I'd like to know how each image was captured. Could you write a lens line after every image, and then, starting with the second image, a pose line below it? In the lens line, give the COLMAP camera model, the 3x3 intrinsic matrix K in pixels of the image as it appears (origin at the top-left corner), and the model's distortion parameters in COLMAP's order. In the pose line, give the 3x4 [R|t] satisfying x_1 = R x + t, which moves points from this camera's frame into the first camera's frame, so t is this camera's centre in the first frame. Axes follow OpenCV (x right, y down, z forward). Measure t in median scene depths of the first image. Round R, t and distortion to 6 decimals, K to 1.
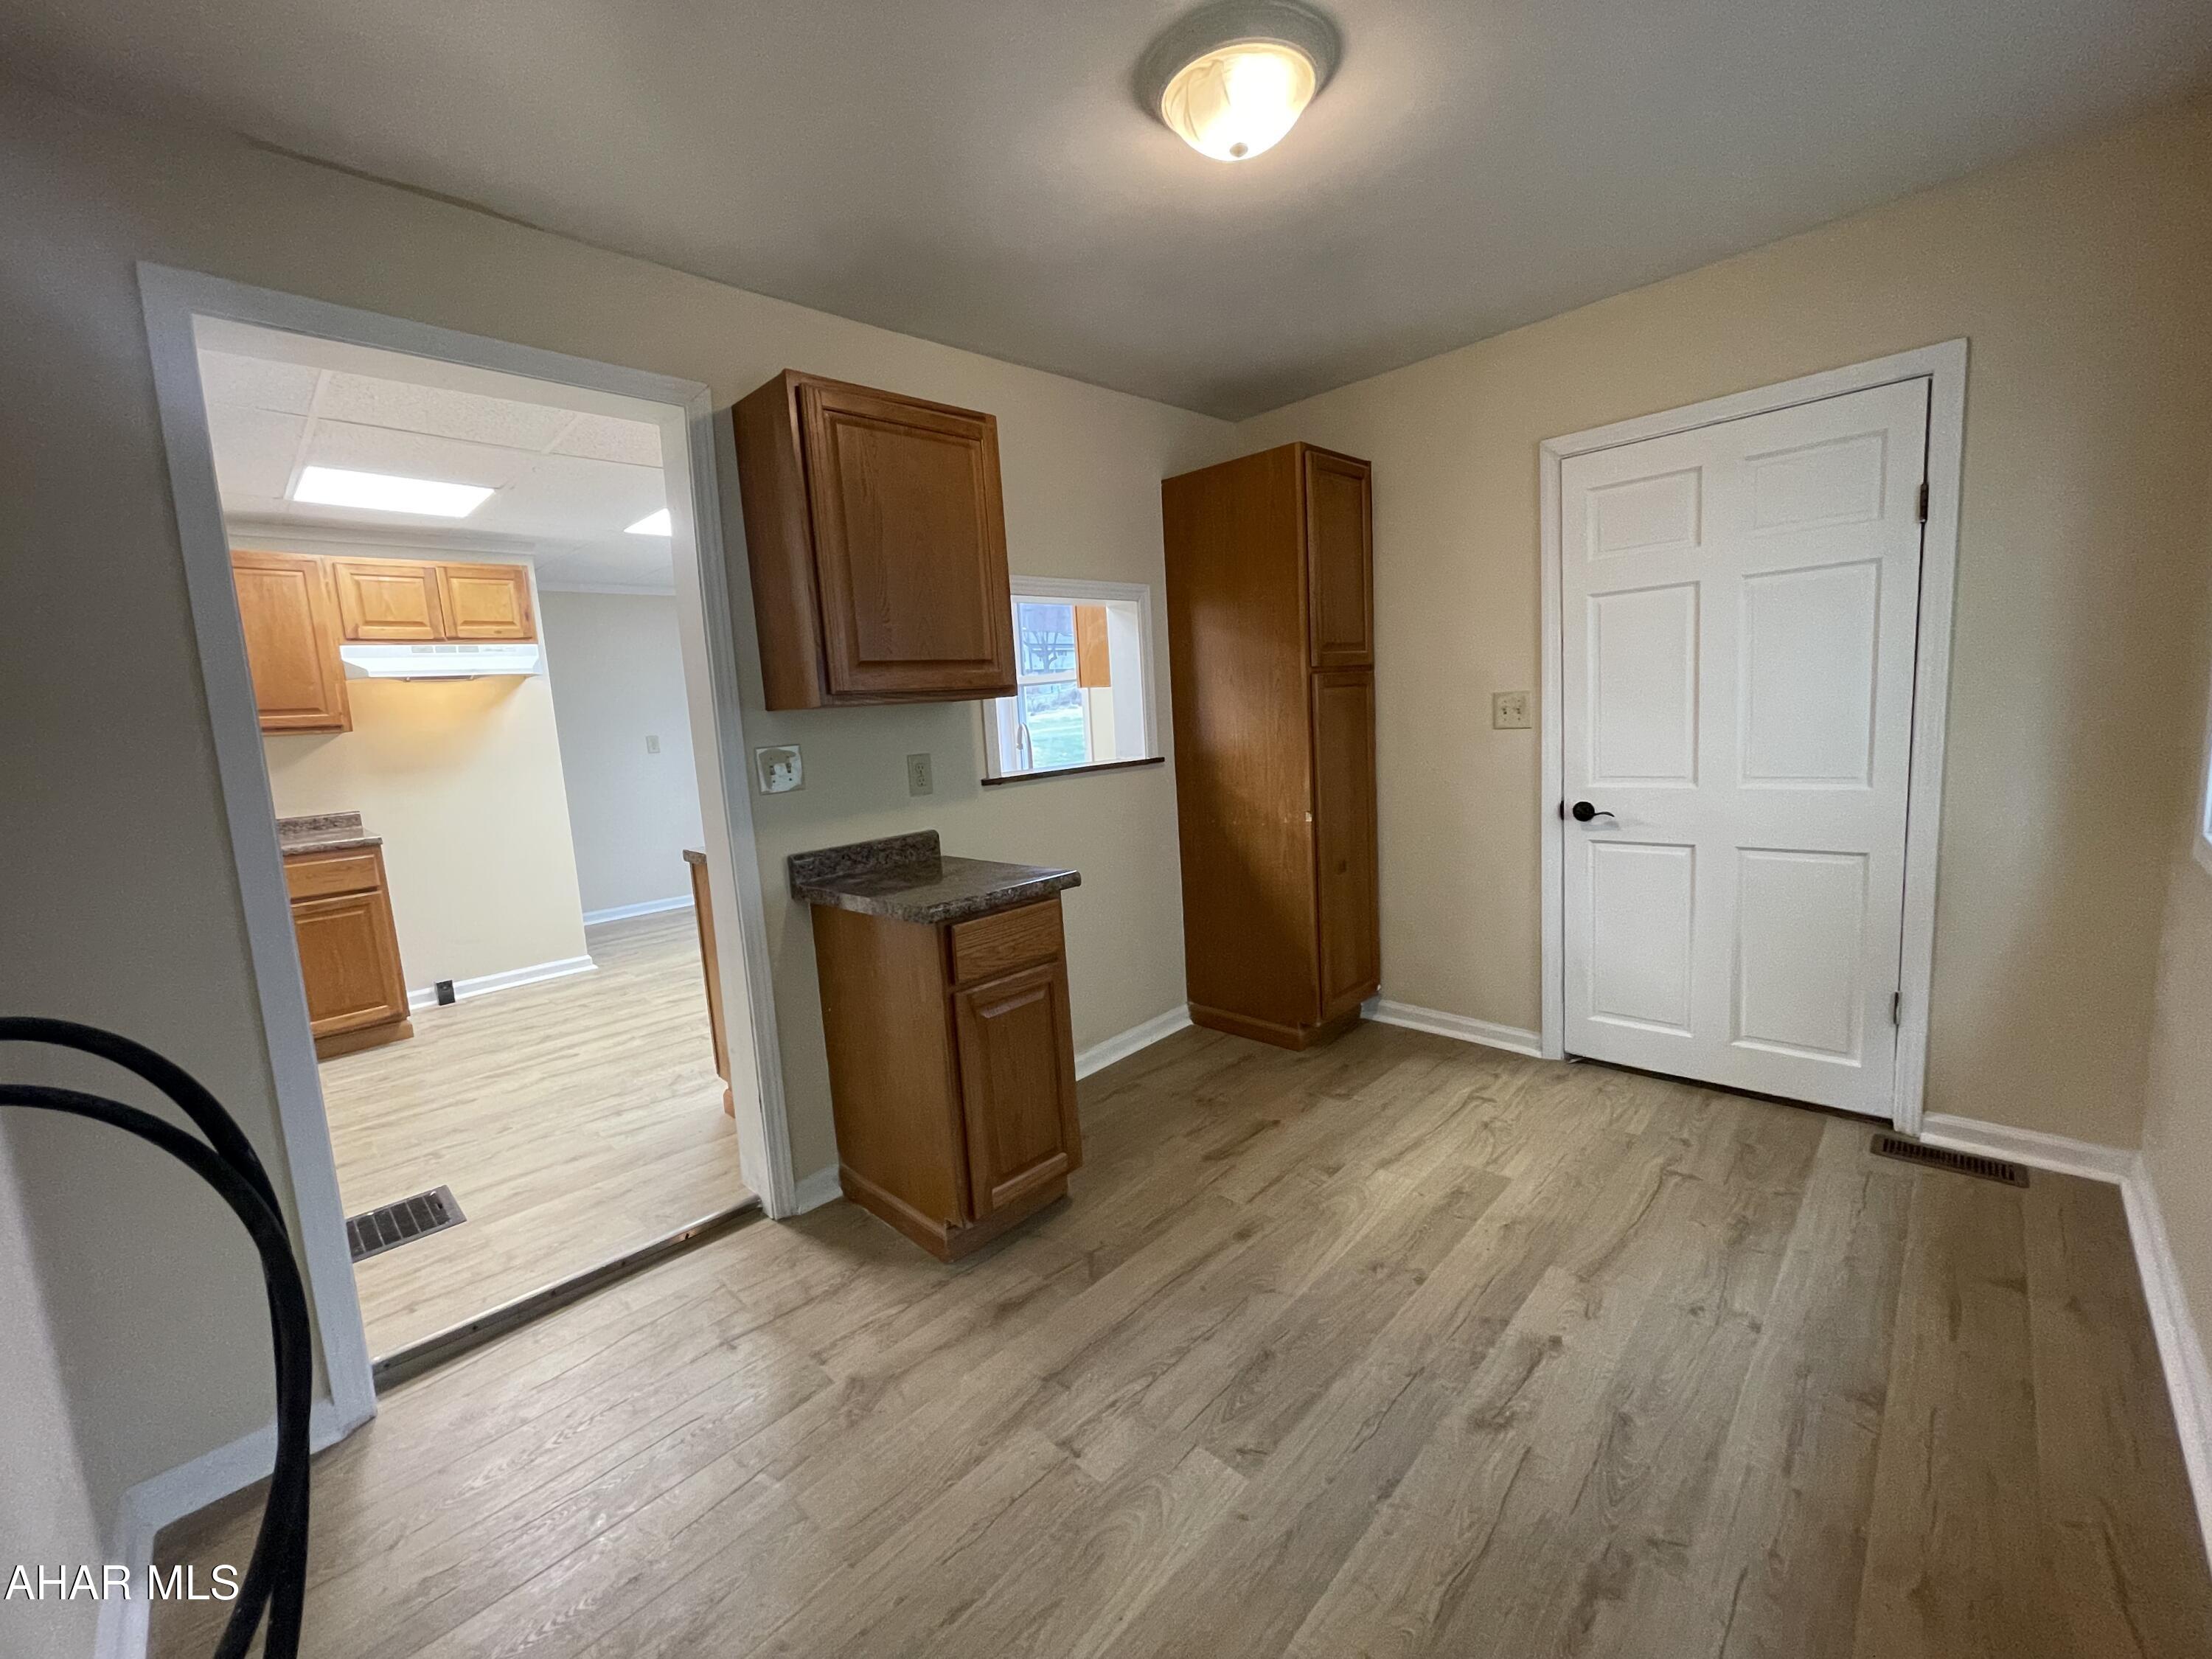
lens RADIAL K [[893.8, 0, 1111.4], [0, 893.8, 818.1], [0, 0, 1]] dist [-0.001043, 0.000501]
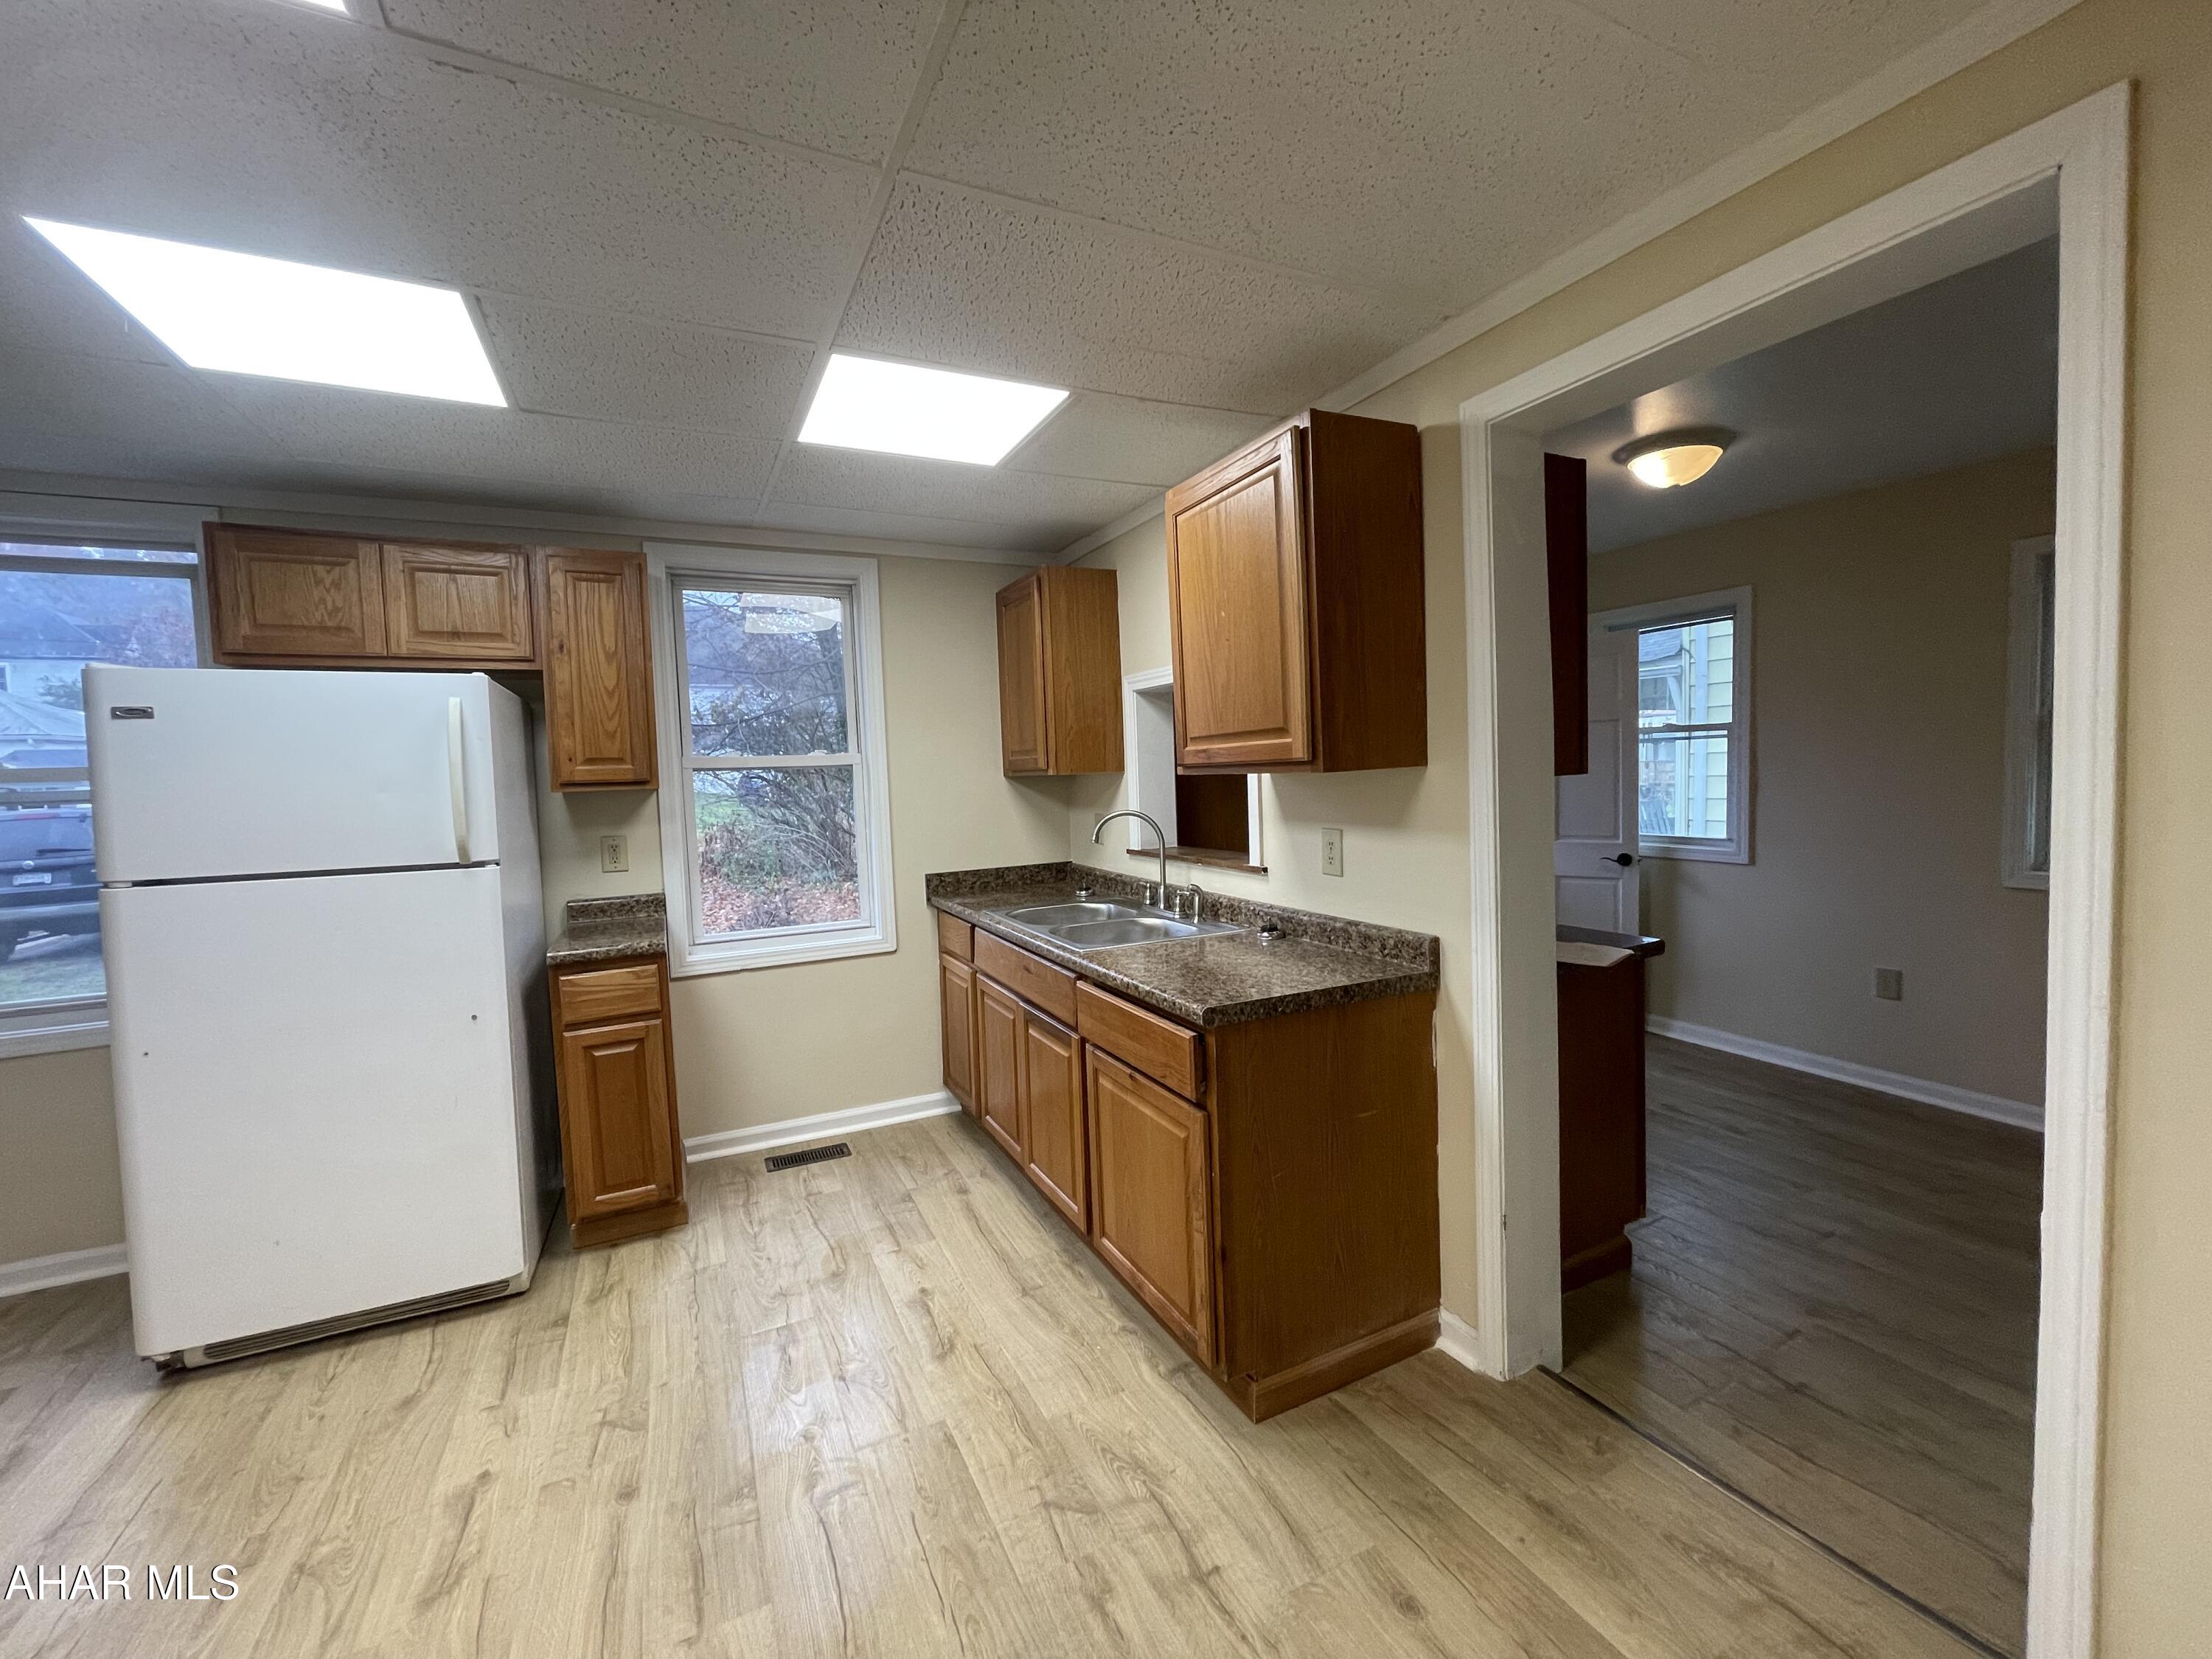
lens RADIAL K [[890.7, 0, 1109.2], [0, 890.7, 821.6], [0, 0, 1]] dist [-0.003373, -0.000004]
pose [[0.323569, -0.000134, 0.946205, -0.808594], [0.133731, 0.989968, -0.045591, -0.052963], [-0.936707, 0.141289, 0.320341, 0.650659]]
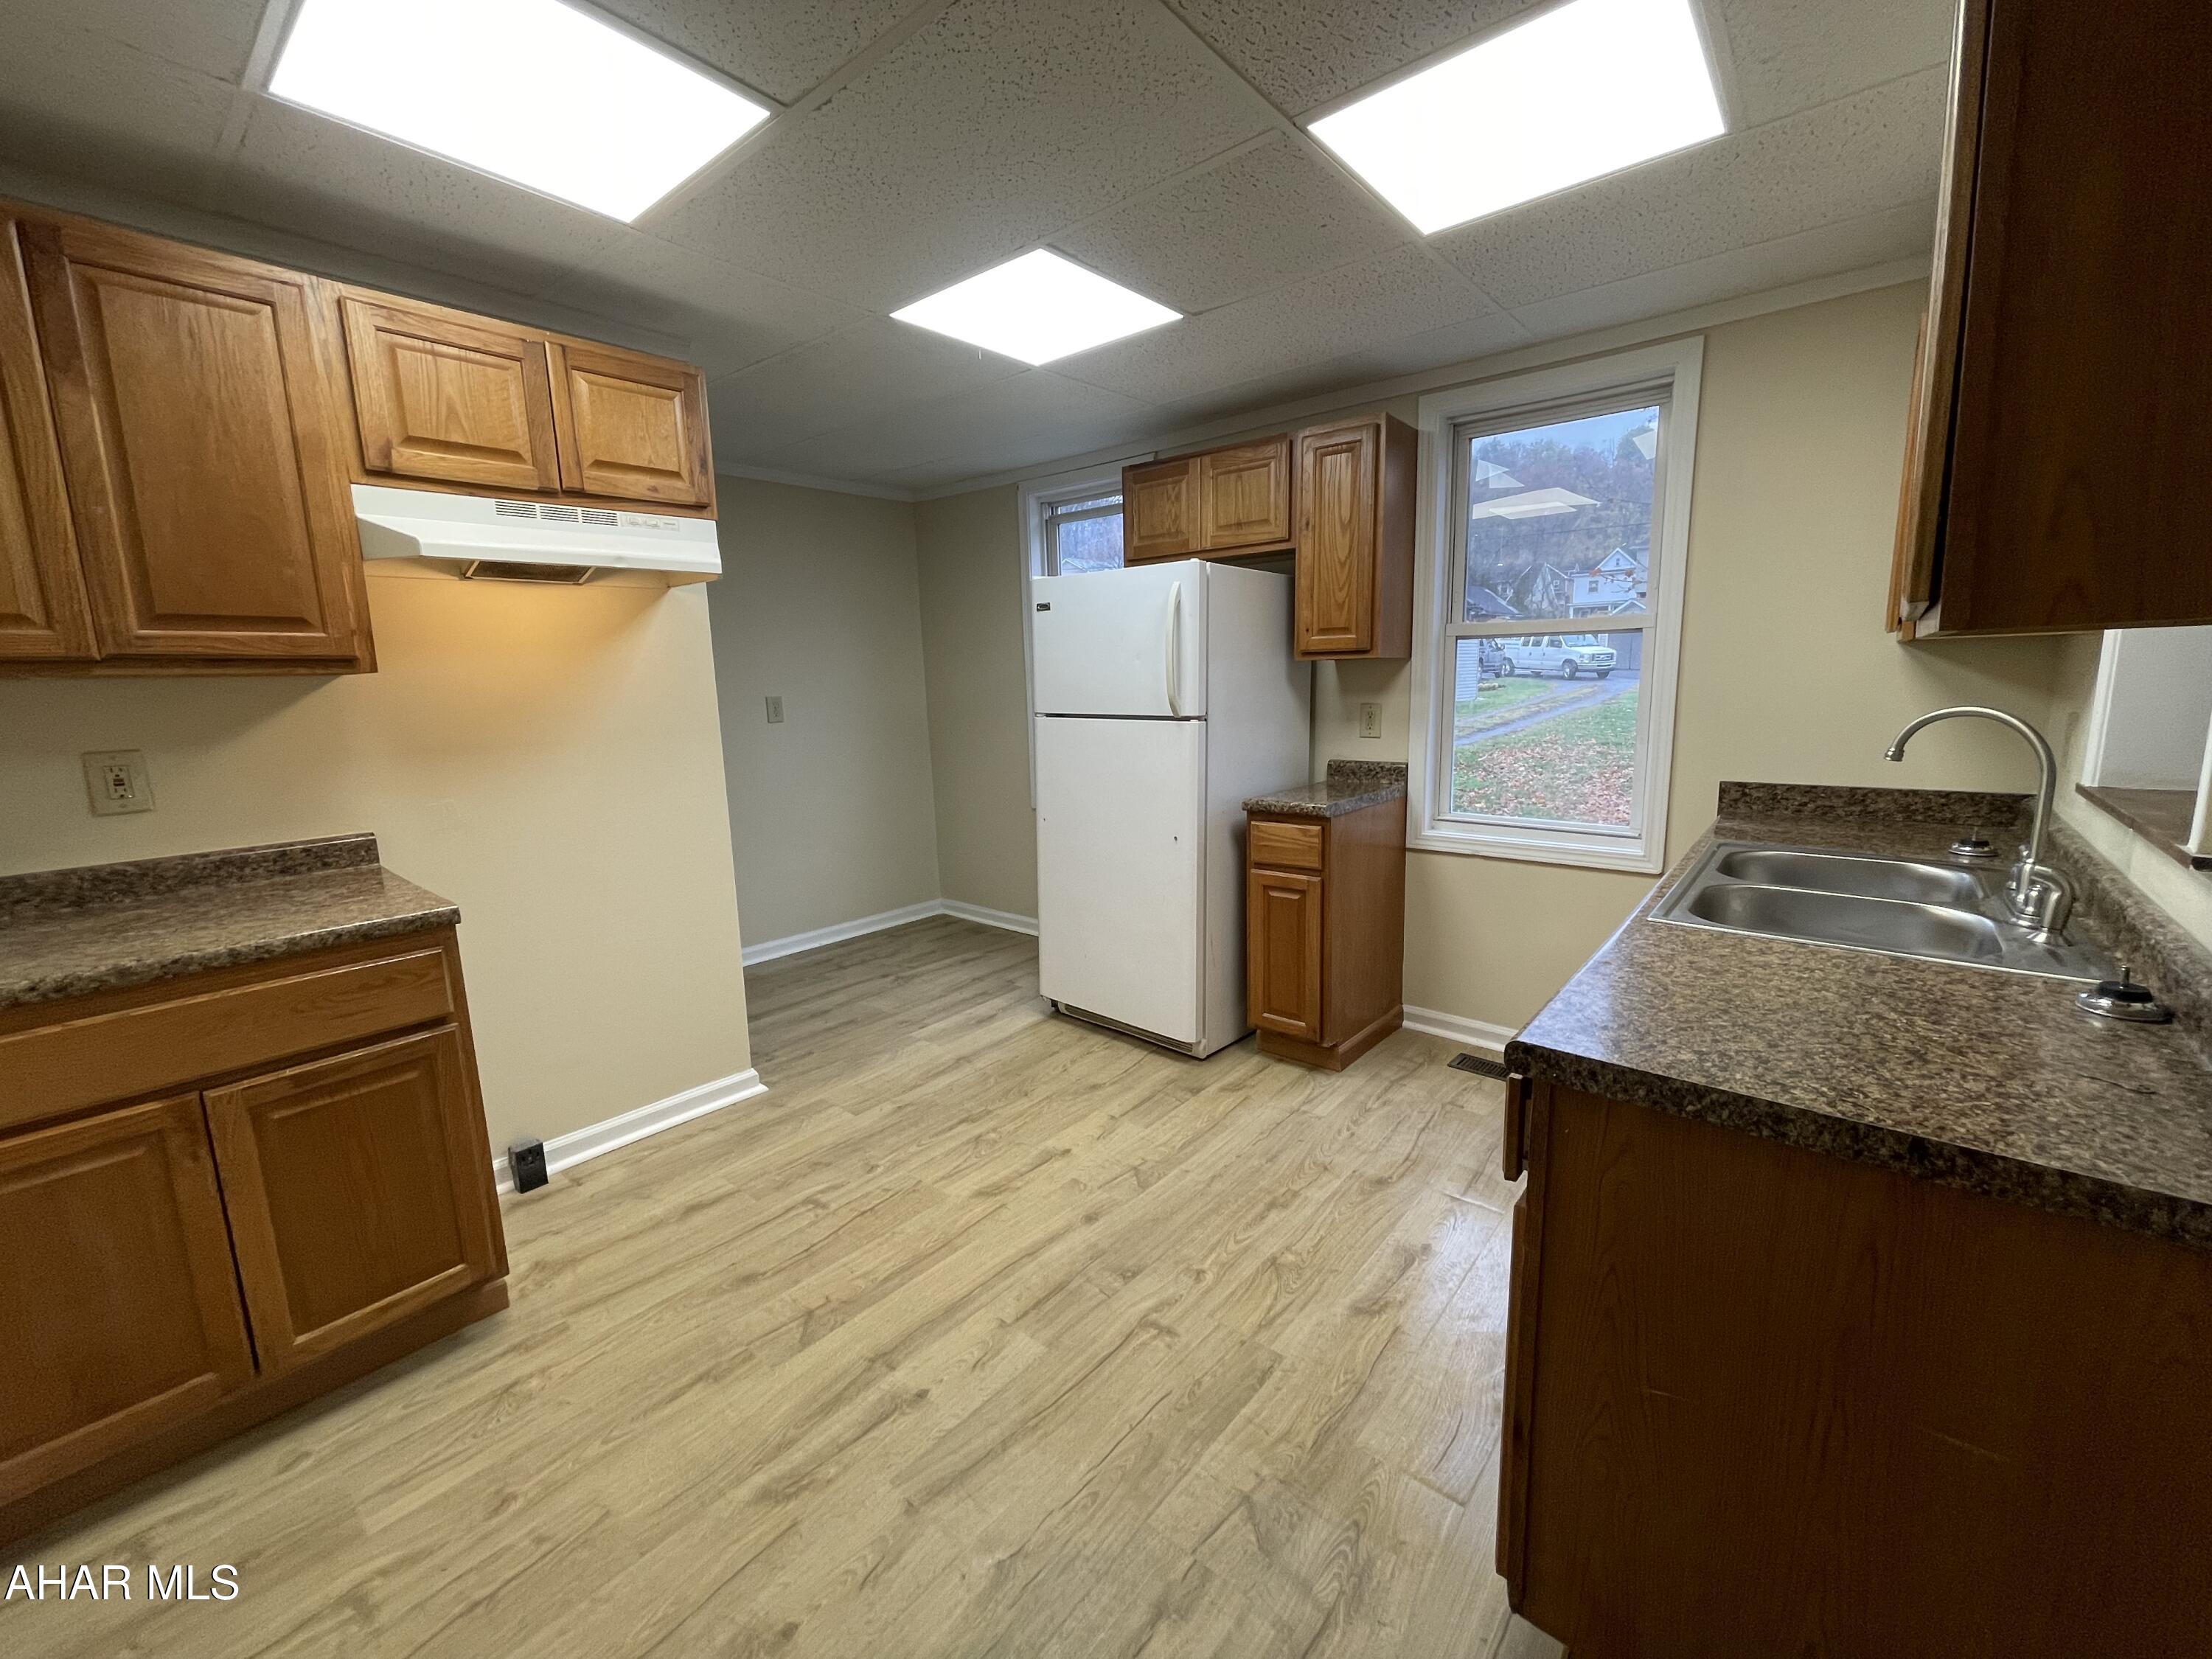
lens RADIAL K [[890.7, 0, 1109.2], [0, 890.7, 821.6], [0, 0, 1]] dist [-0.003373, -0.000004]
pose [[0.996102, 0.025440, 0.084463, -0.511049], [-0.028392, 0.999021, 0.033935, -0.046064], [-0.083517, -0.036200, 0.995849, 0.507159]]
